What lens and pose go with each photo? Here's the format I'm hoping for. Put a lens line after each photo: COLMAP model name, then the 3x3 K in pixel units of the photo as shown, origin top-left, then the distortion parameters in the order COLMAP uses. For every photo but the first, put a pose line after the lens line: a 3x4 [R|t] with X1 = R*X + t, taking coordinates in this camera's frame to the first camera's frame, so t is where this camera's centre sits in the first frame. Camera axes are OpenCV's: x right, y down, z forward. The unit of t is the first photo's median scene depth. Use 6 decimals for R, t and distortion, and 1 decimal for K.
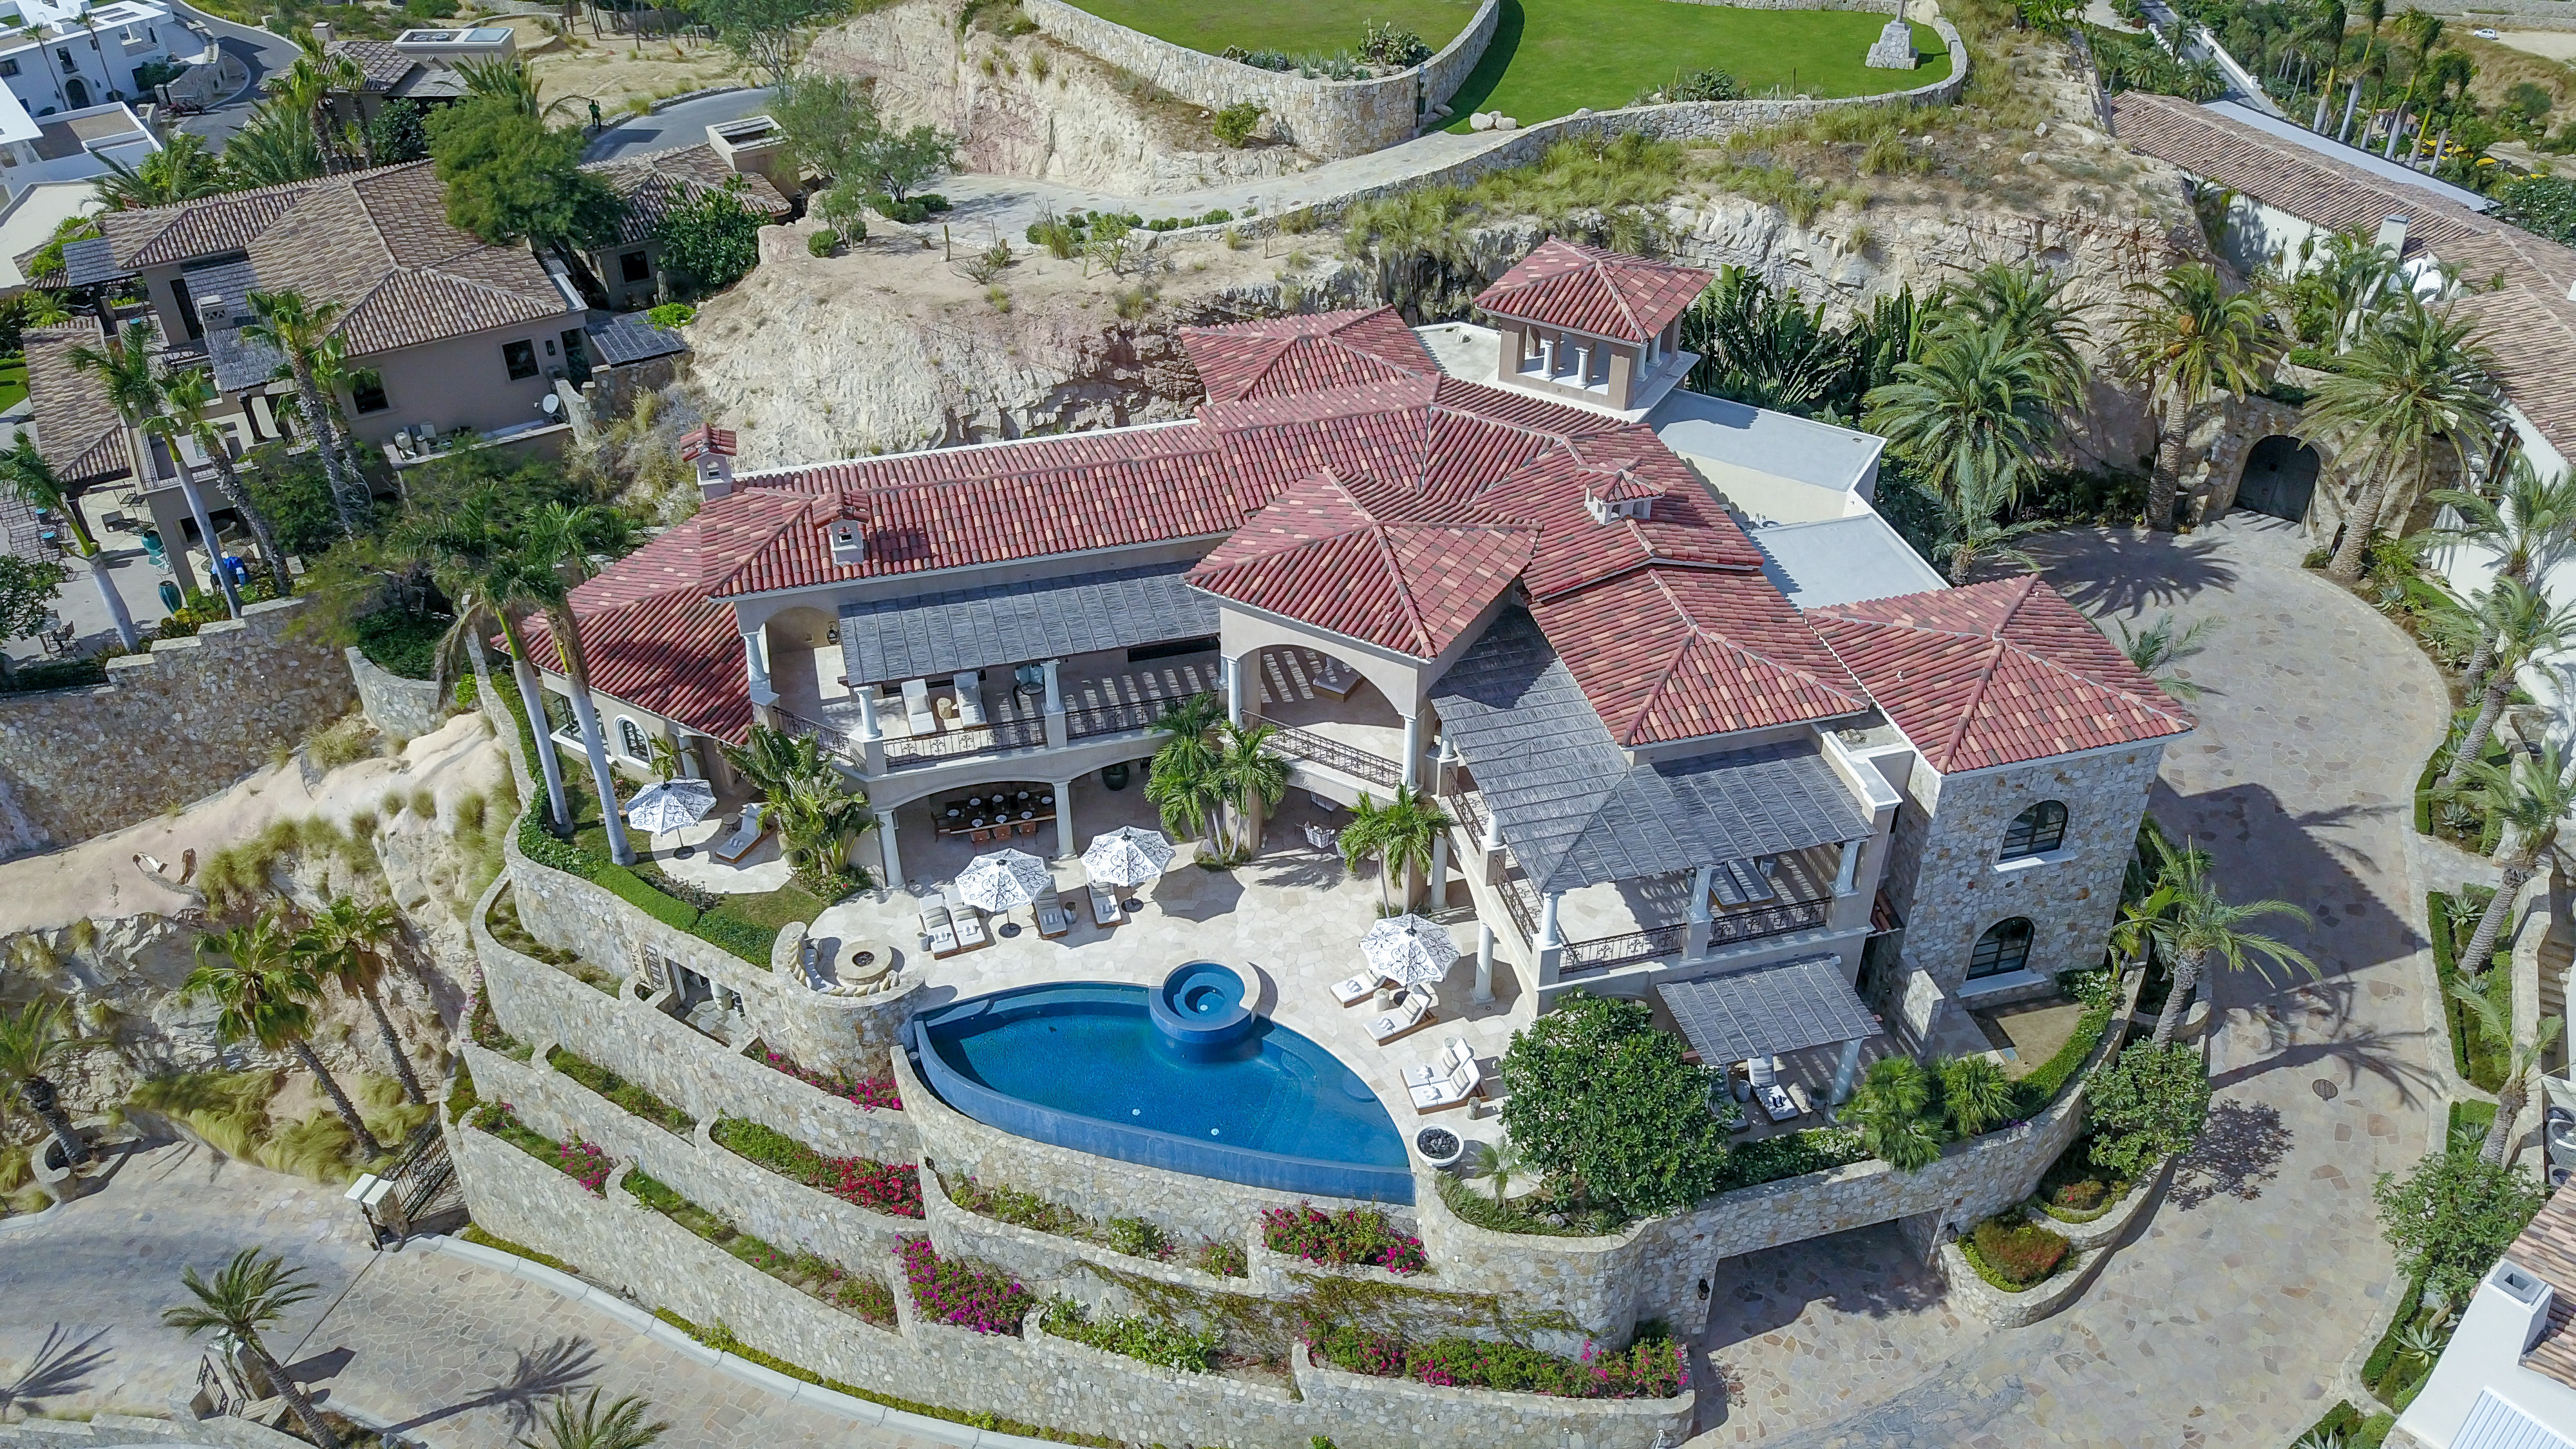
lens RADIAL K [[1995.4, 0, 1288.0], [0, 1995.4, 724.5], [0, 0, 1]] dist [-0.004650, 0.006504]
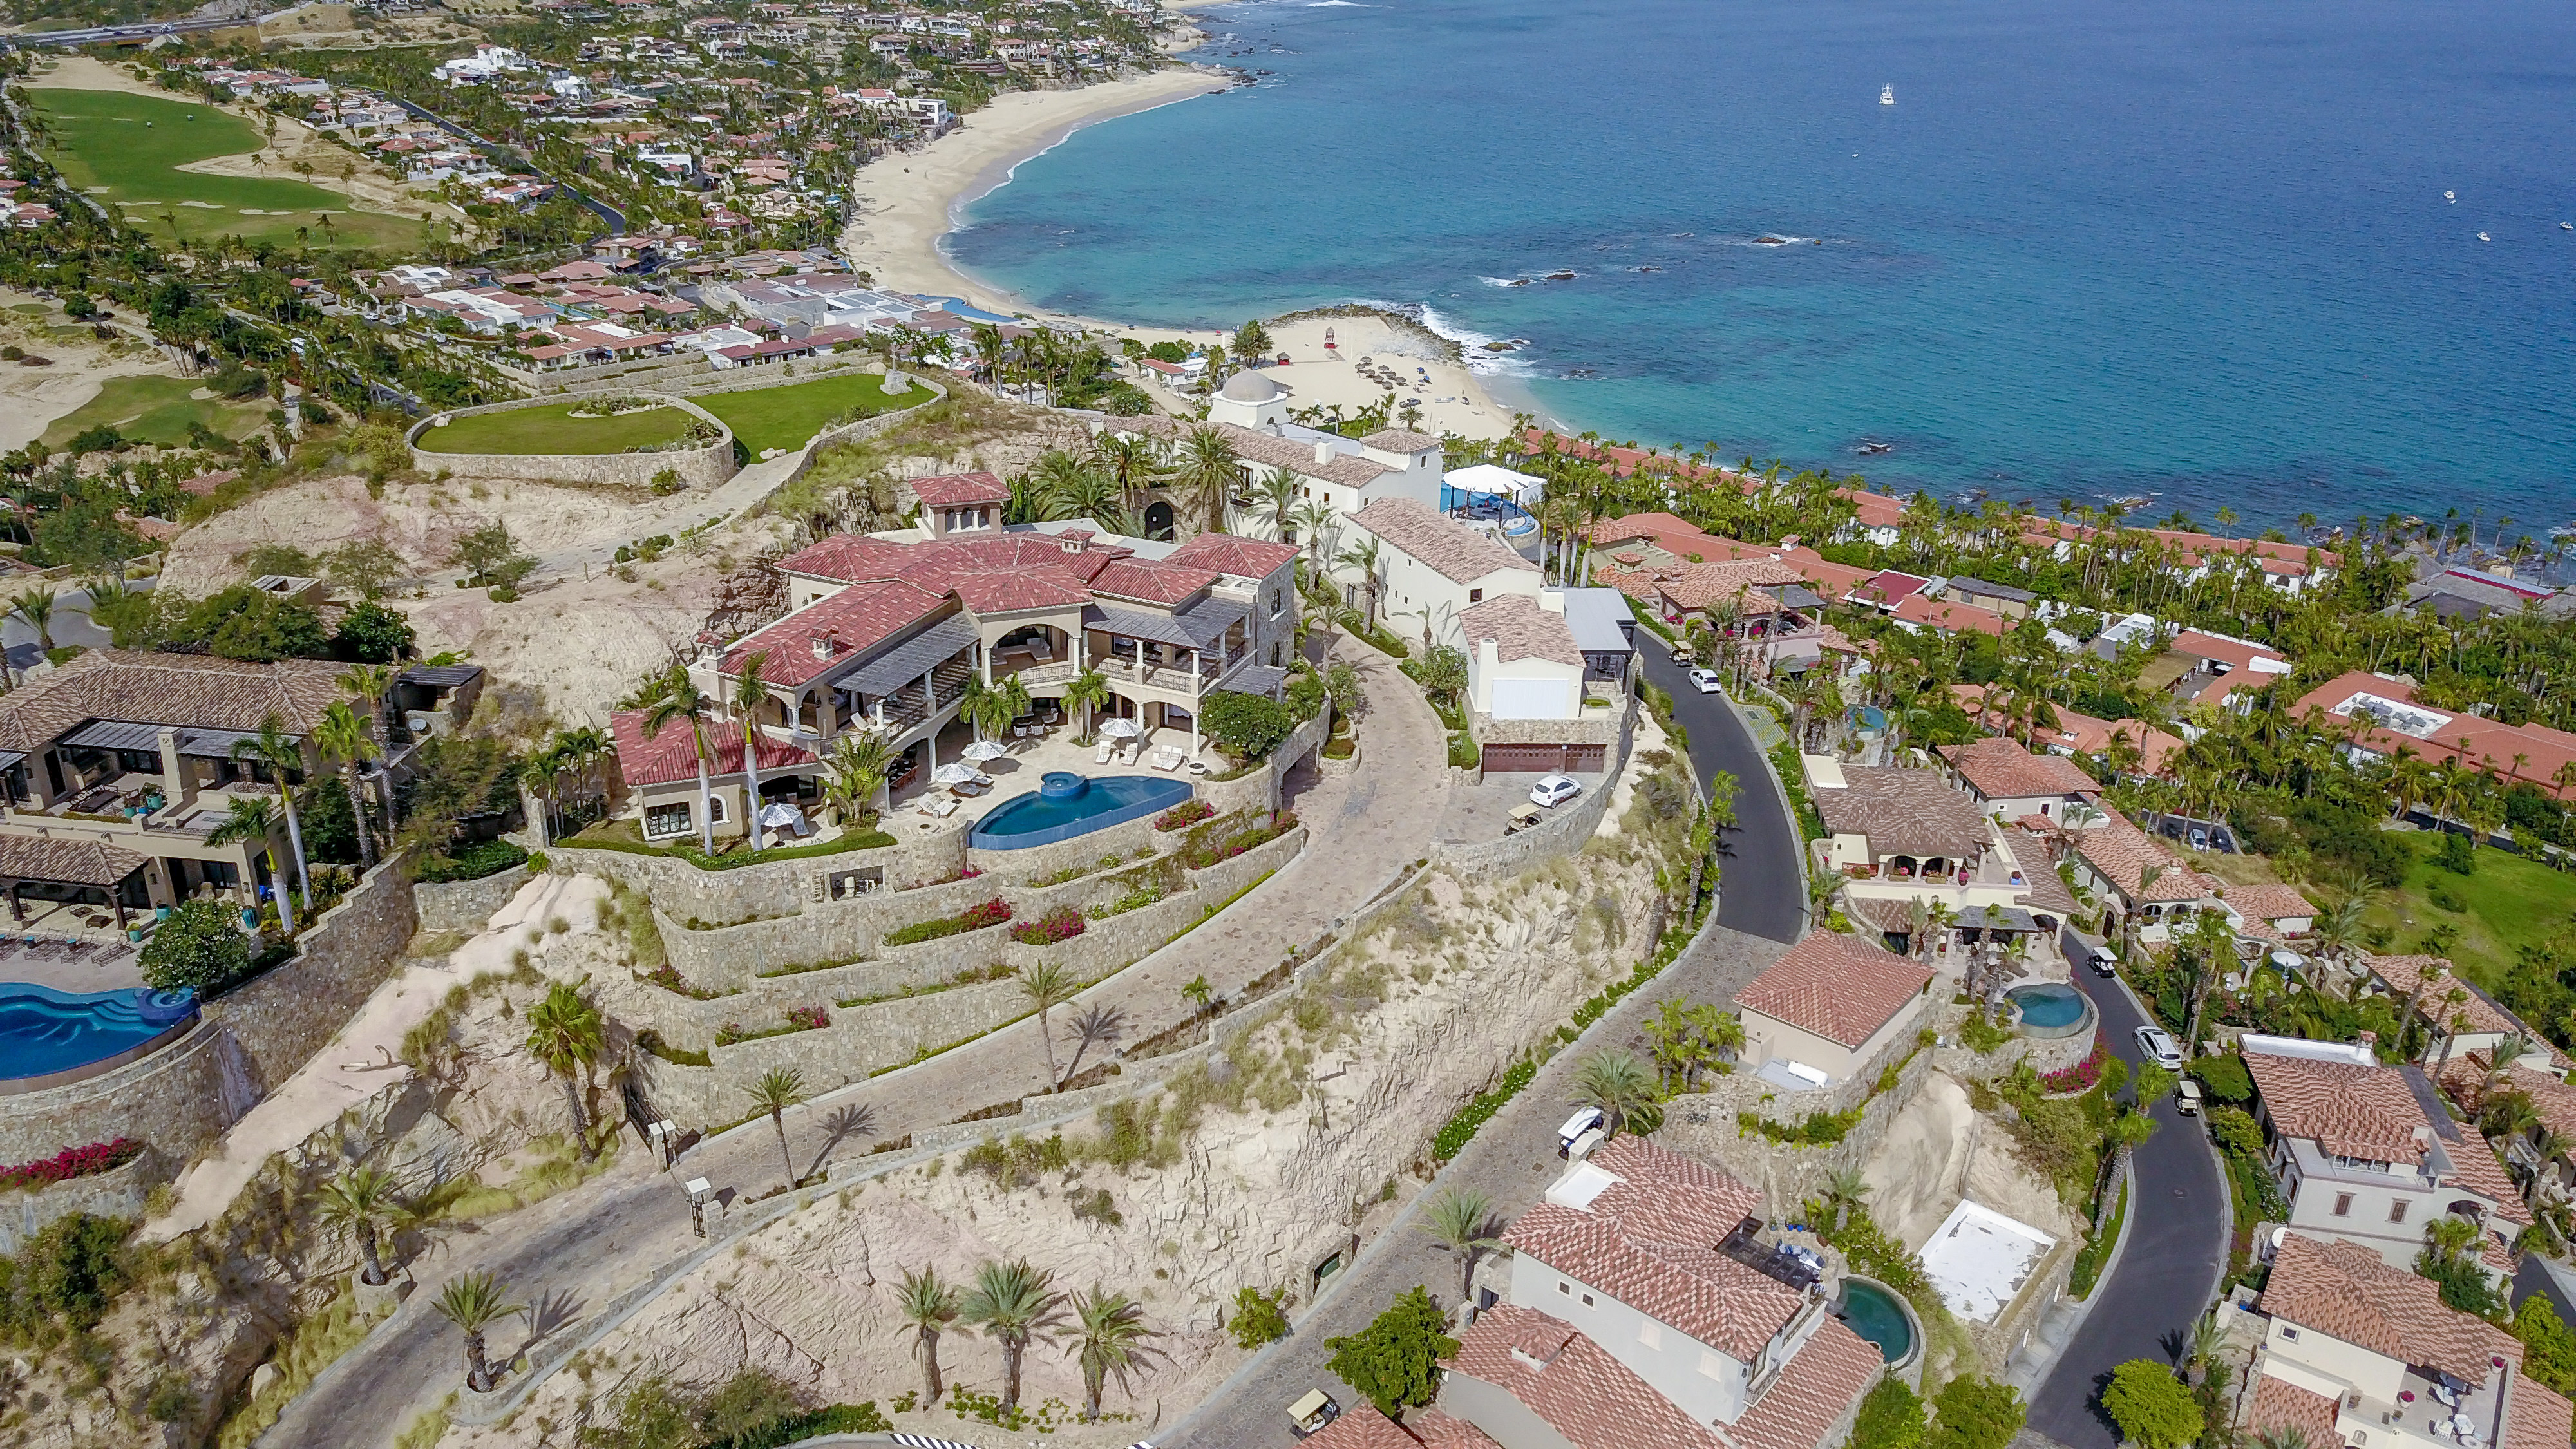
lens RADIAL K [[1992.0, 0, 1278.7], [0, 1992.0, 733.6], [0, 0, 1]] dist [-0.009326, 0.018913]
pose [[0.610342, -0.302955, 0.731915, -1.366133], [0.444342, 0.895857, 0.000279, 0.180587], [-0.655776, 0.325050, 0.681395, -0.628258]]
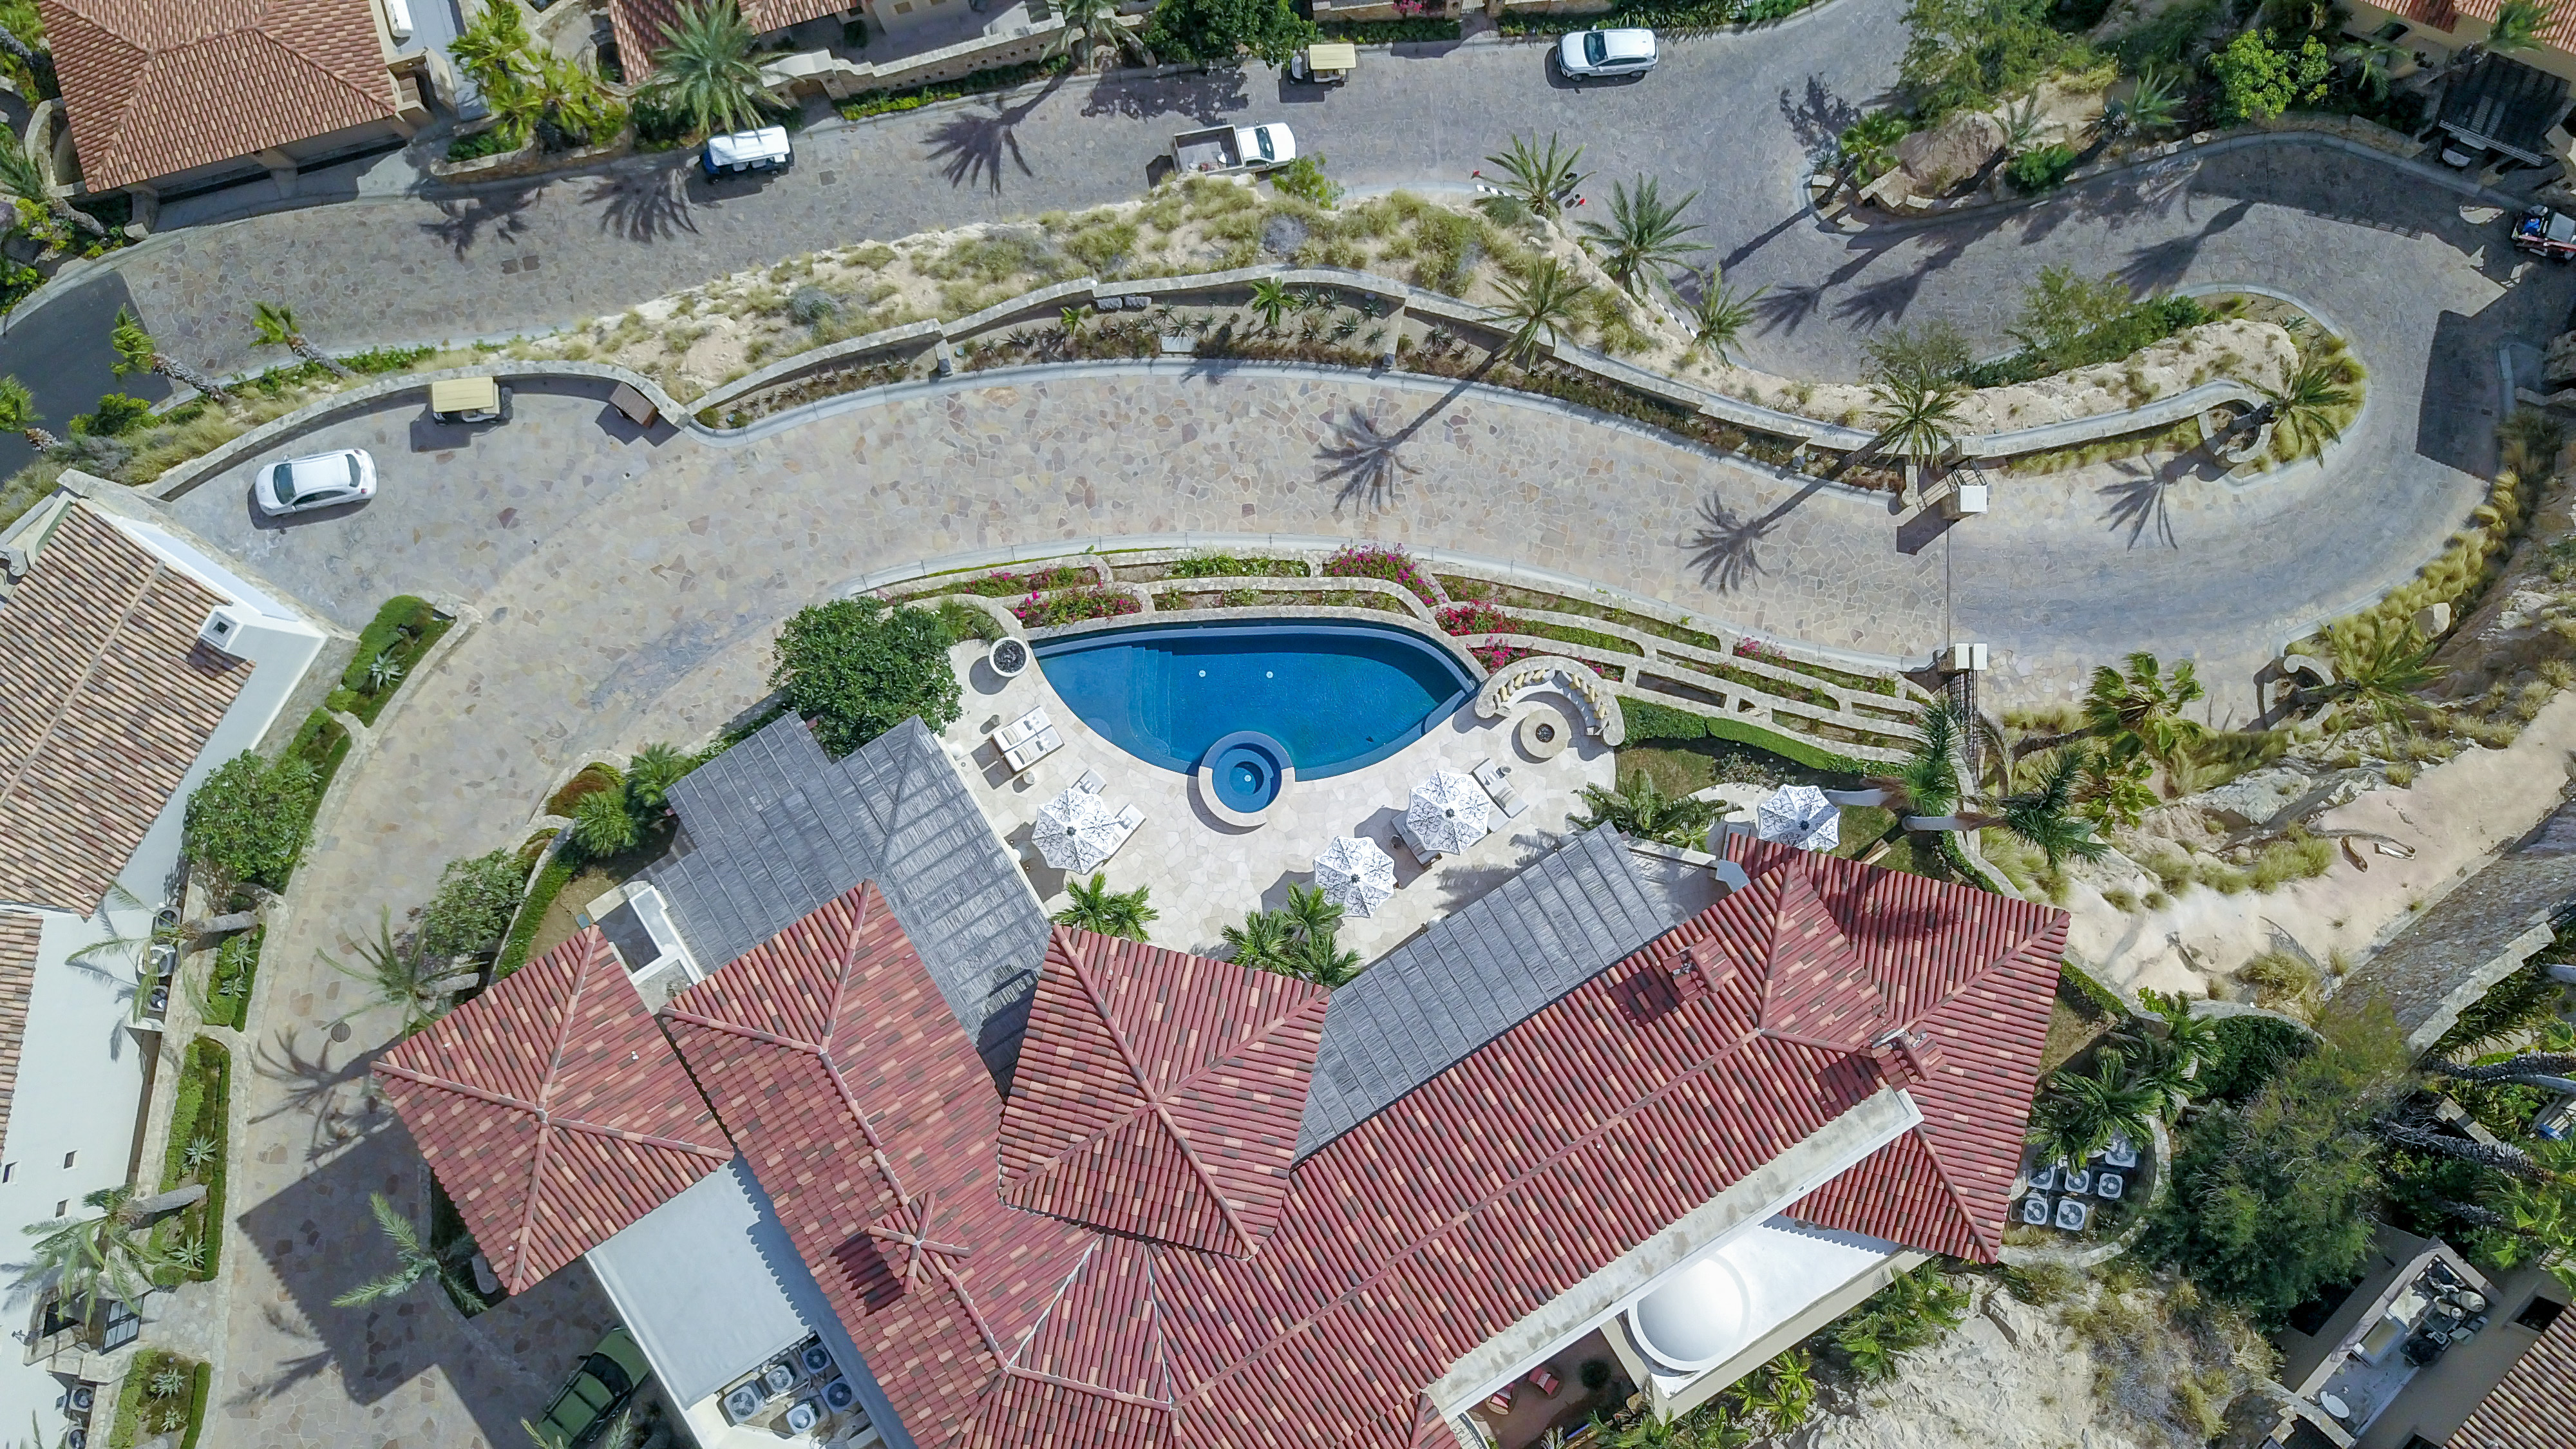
lens RADIAL K [[1986.9, 0, 1281.5], [0, 1986.9, 732.6], [0, 0, 1]] dist [-0.005518, 0.016332]
pose [[-0.954090, 0.299427, -0.007445, -0.055980], [-0.174515, -0.535526, 0.826291, -0.739069], [0.243427, 0.789655, 0.563195, 0.301766]]
